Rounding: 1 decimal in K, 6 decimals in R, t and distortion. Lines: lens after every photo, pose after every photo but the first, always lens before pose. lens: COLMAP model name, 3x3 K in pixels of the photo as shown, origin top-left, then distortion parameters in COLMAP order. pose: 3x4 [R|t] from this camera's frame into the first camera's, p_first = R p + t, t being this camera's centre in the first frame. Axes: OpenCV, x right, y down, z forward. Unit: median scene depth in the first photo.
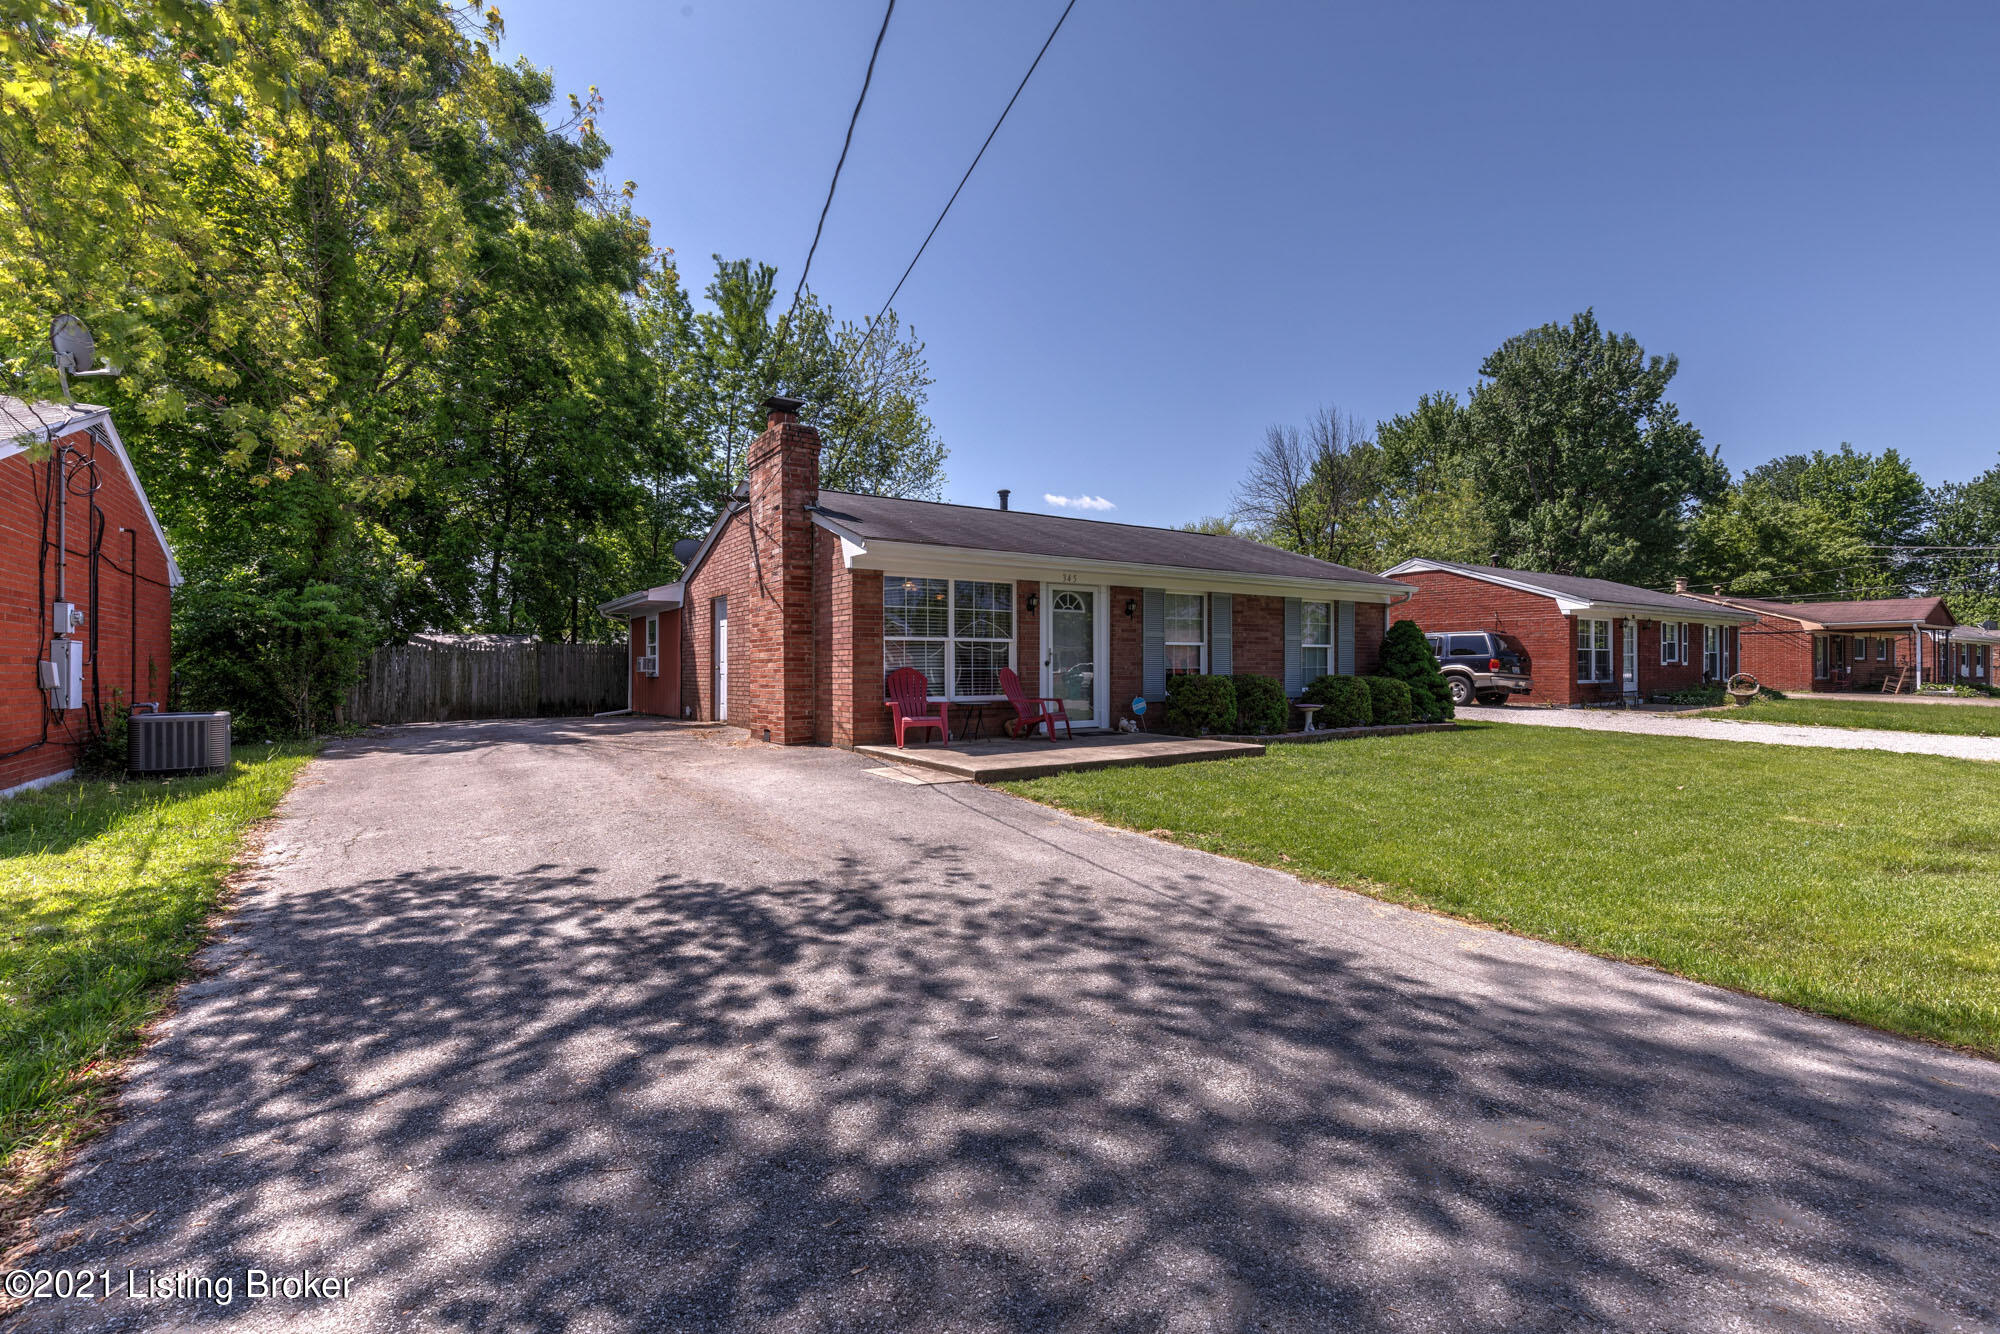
lens RADIAL K [[894.5, 0, 997.5], [0, 894.5, 660.3], [0, 0, 1]] dist [0.003816, 0.000144]
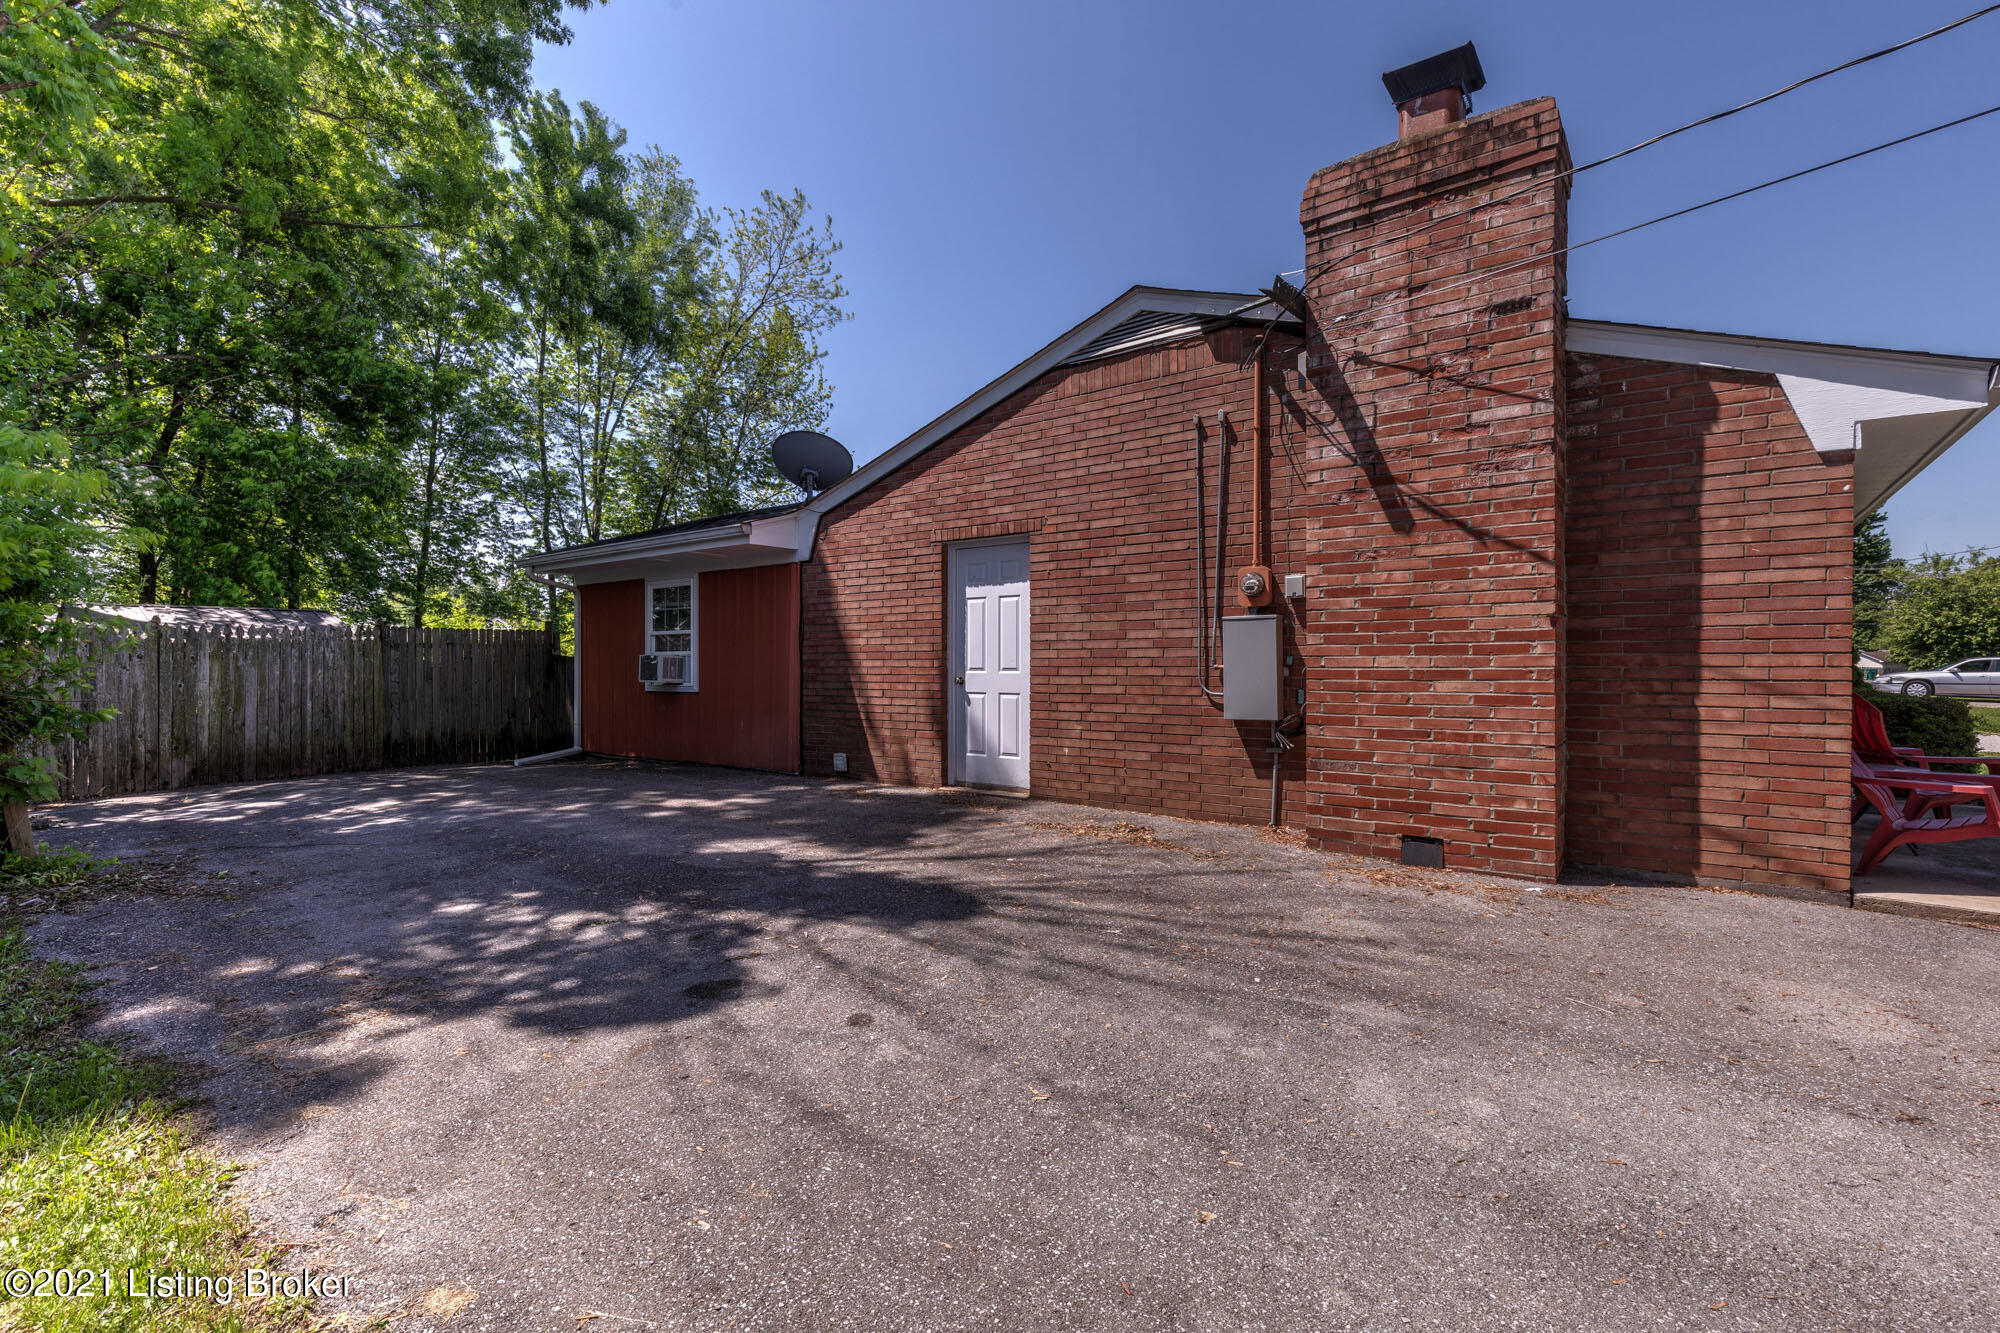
lens RADIAL K [[894.5, 0, 1002.1], [0, 894.5, 672.6], [0, 0, 1]] dist [0.003816, 0.000144]
pose [[0.944858, 0.002816, 0.327468, -0.419073], [-0.008058, 0.999860, 0.014654, -0.003807], [-0.327381, -0.016484, 0.944749, 0.474338]]
